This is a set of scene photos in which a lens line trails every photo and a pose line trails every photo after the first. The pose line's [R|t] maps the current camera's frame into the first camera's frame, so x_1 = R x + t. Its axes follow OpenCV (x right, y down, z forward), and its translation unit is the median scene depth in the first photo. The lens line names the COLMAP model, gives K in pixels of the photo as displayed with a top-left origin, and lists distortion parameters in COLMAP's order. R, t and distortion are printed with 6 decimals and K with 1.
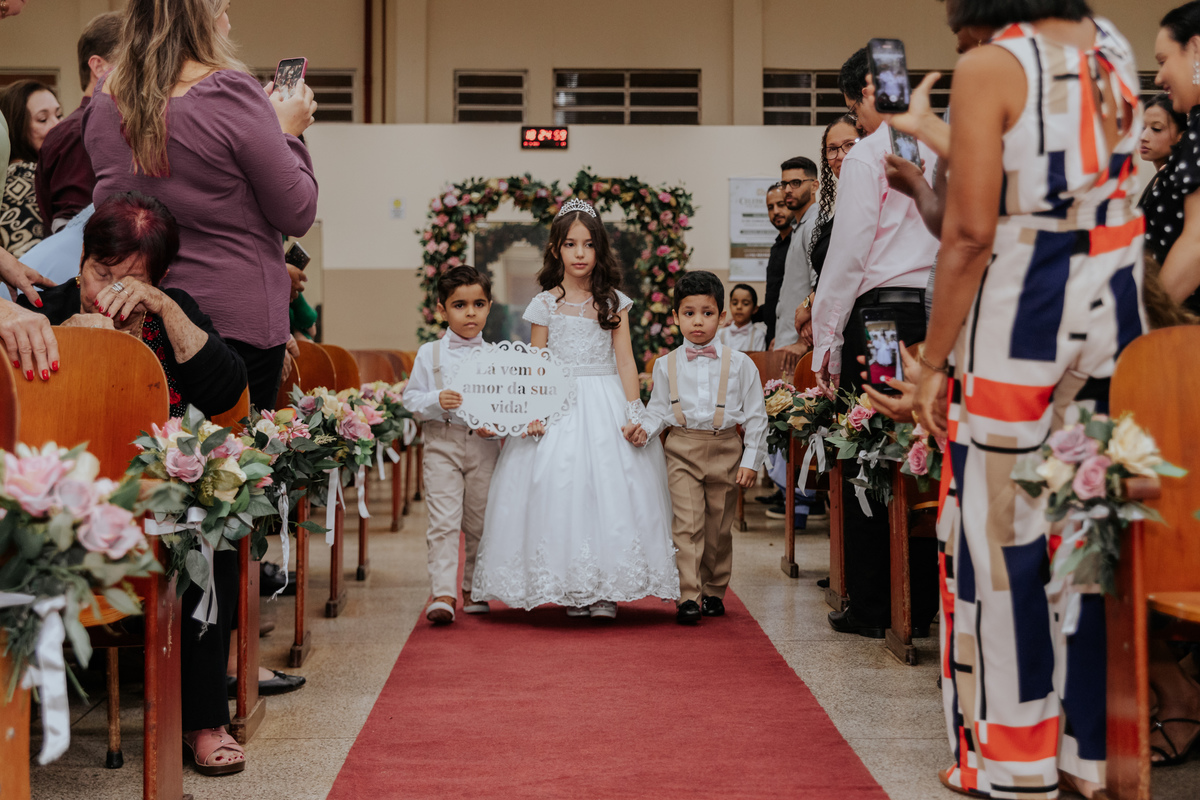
lens RADIAL K [[1859.7, 0, 600.0], [0, 1859.7, 400.0], [0, 0, 1]] dist [-0.003158, 0.050180]
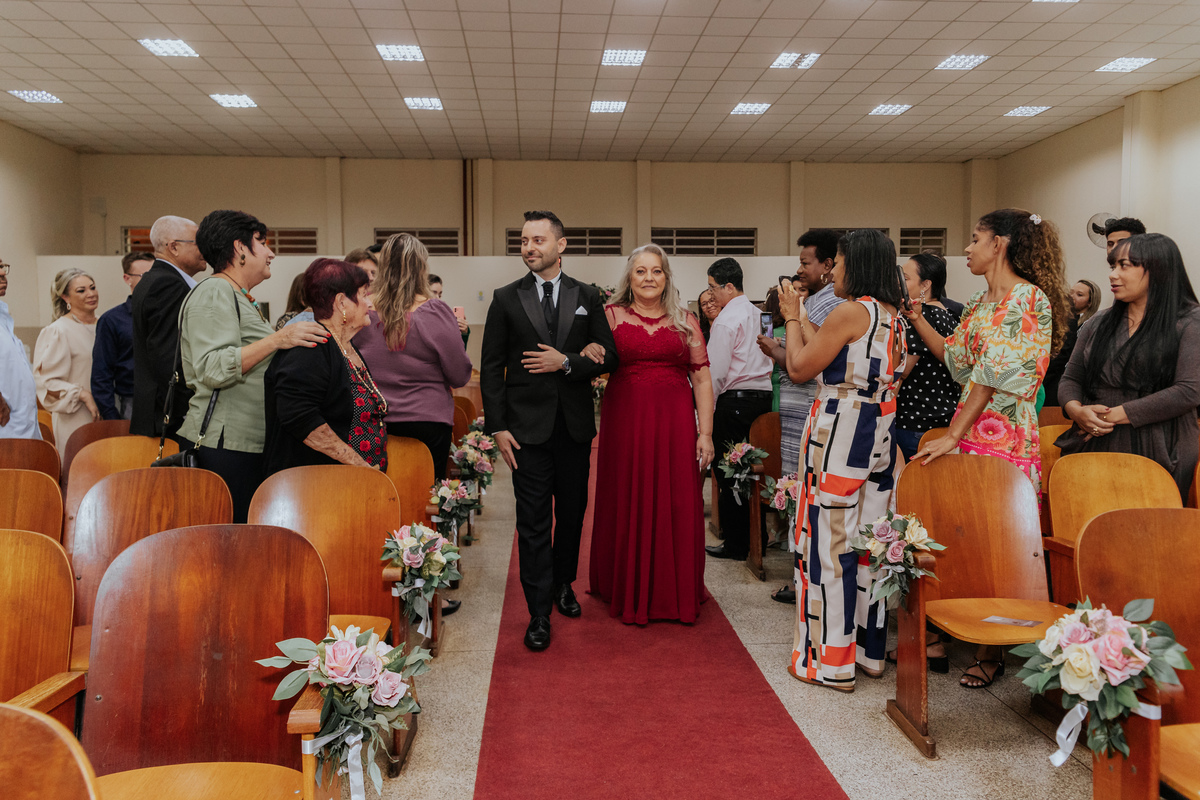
lens RADIAL K [[845.4, 0, 600.0], [0, 845.4, 400.0], [0, 0, 1]] dist [0.010142, 0.002508]
pose [[0.999224, -0.009312, 0.038280, -0.012880], [0.007665, 0.999047, 0.042962, -0.028906], [-0.038643, -0.042635, 0.998343, 0.030524]]
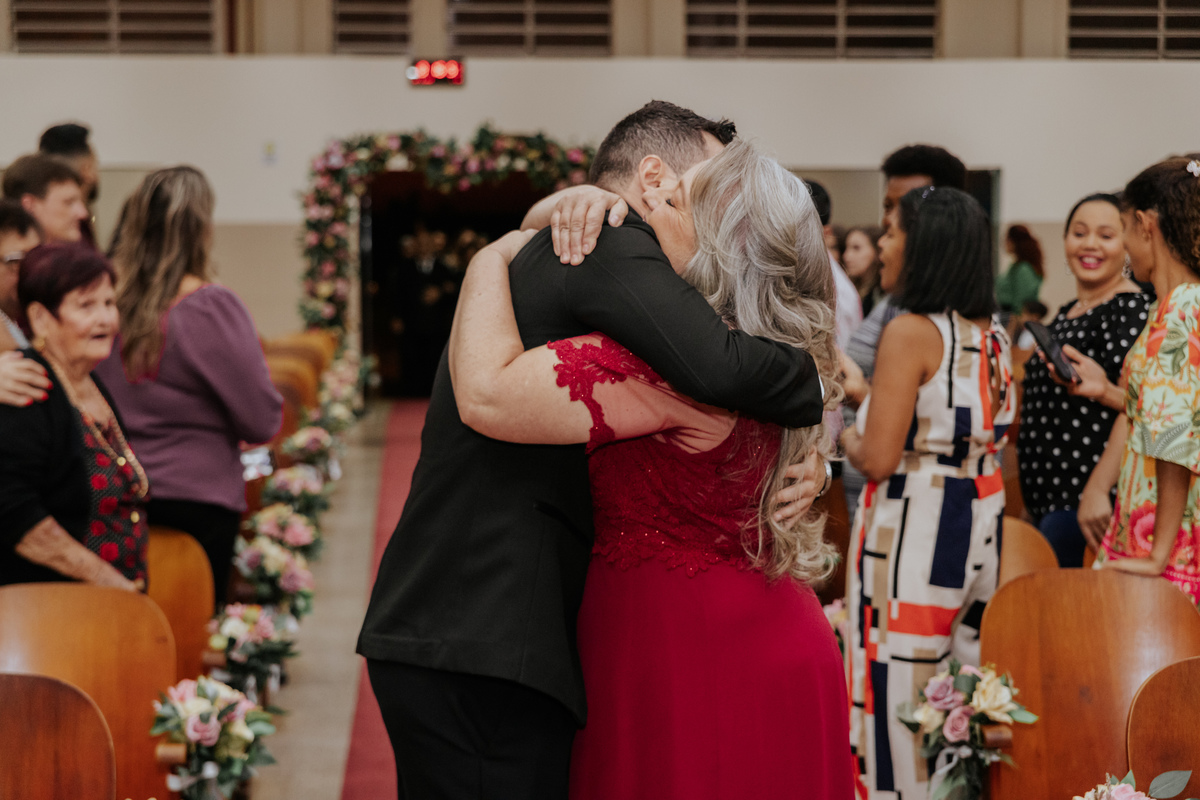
lens RADIAL K [[2240.0, 0, 600.0], [0, 2240.0, 400.0], [0, 0, 1]] dist [0.044046, -0.104147]
pose [[0.998770, -0.005877, 0.049236, -0.007107], [0.003399, 0.998730, 0.050277, -0.046099], [-0.049469, -0.050048, 0.997521, -0.081286]]
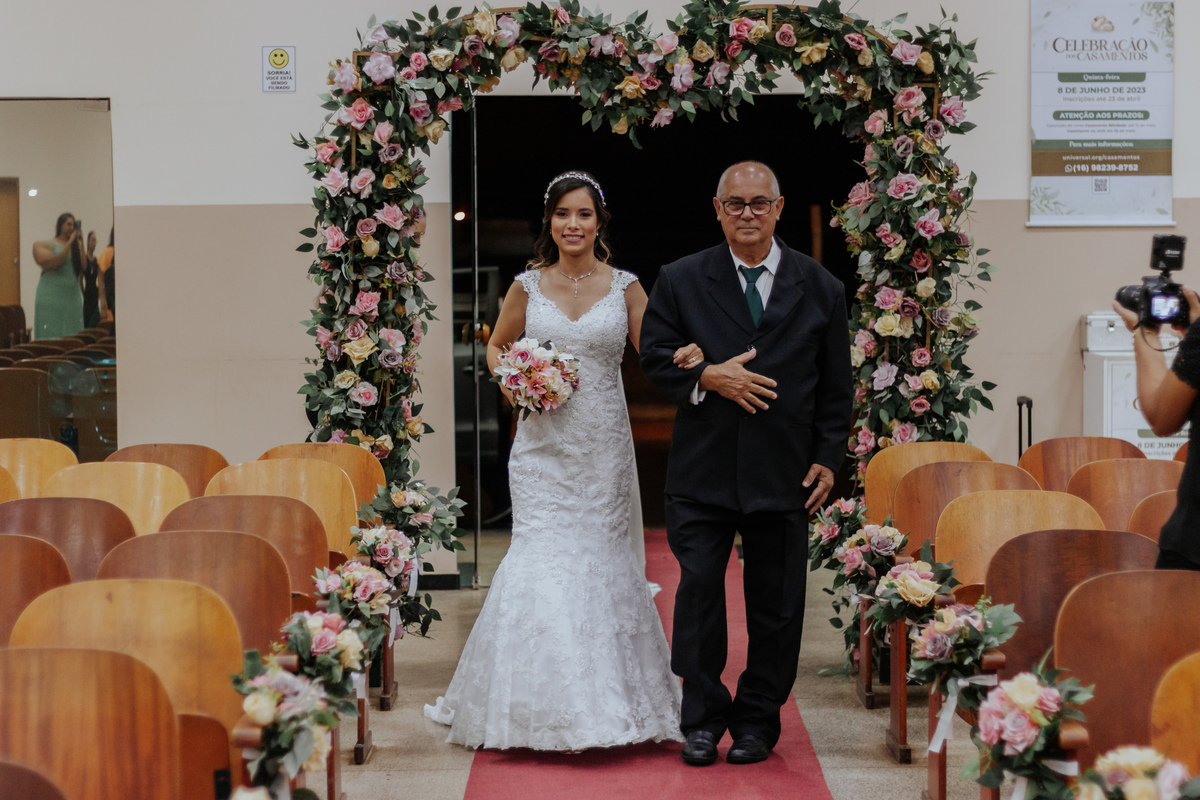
lens RADIAL K [[2784.2, 0, 600.0], [0, 2784.2, 400.0], [0, 0, 1]] dist [-0.000810, 0.167449]
pose [[0.999394, -0.005030, -0.034438, -0.011532], [0.006373, 0.999219, 0.039004, -0.057665], [0.034215, -0.039200, 0.998645, 0.389800]]
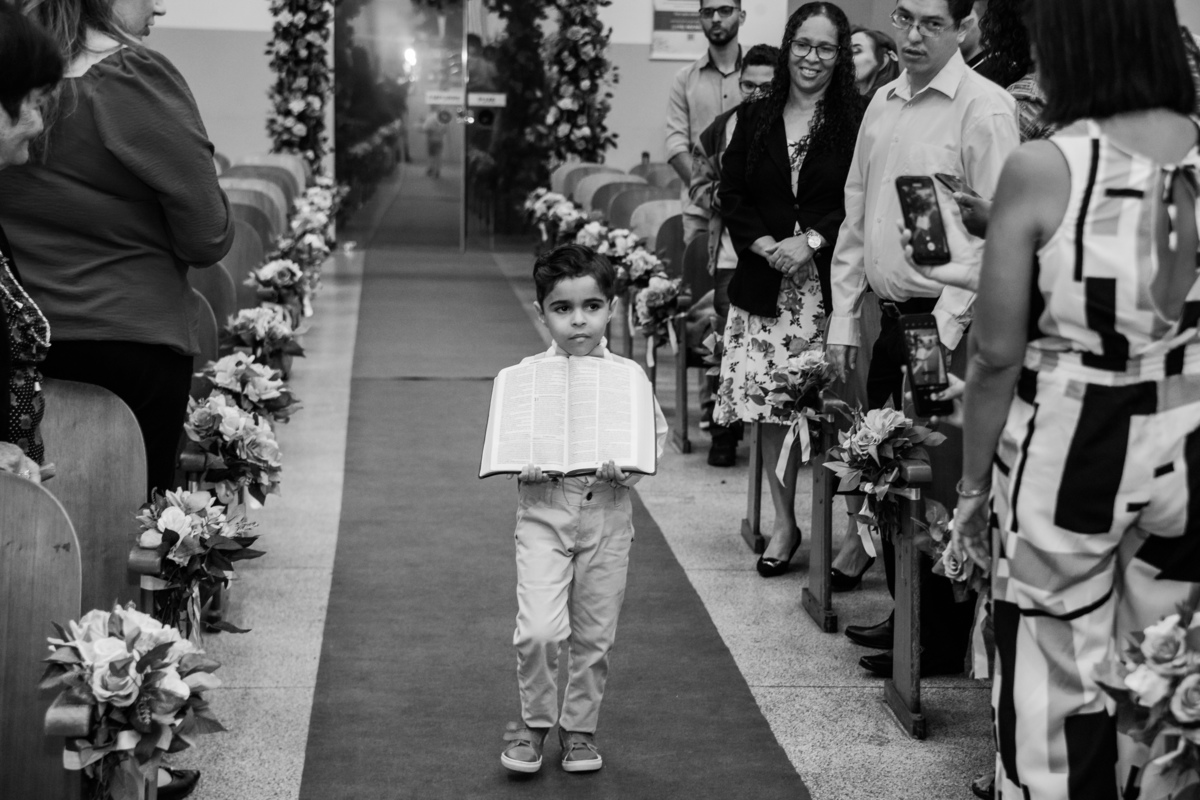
lens RADIAL K [[2263.2, 0, 600.0], [0, 2263.2, 400.0], [0, 0, 1]] dist [0.269900, -0.013964]
pose [[0.997962, 0.016447, 0.061649, -0.013665], [-0.023751, 0.992527, 0.119691, -0.040488], [-0.059219, -0.120911, 0.990895, -0.001760]]
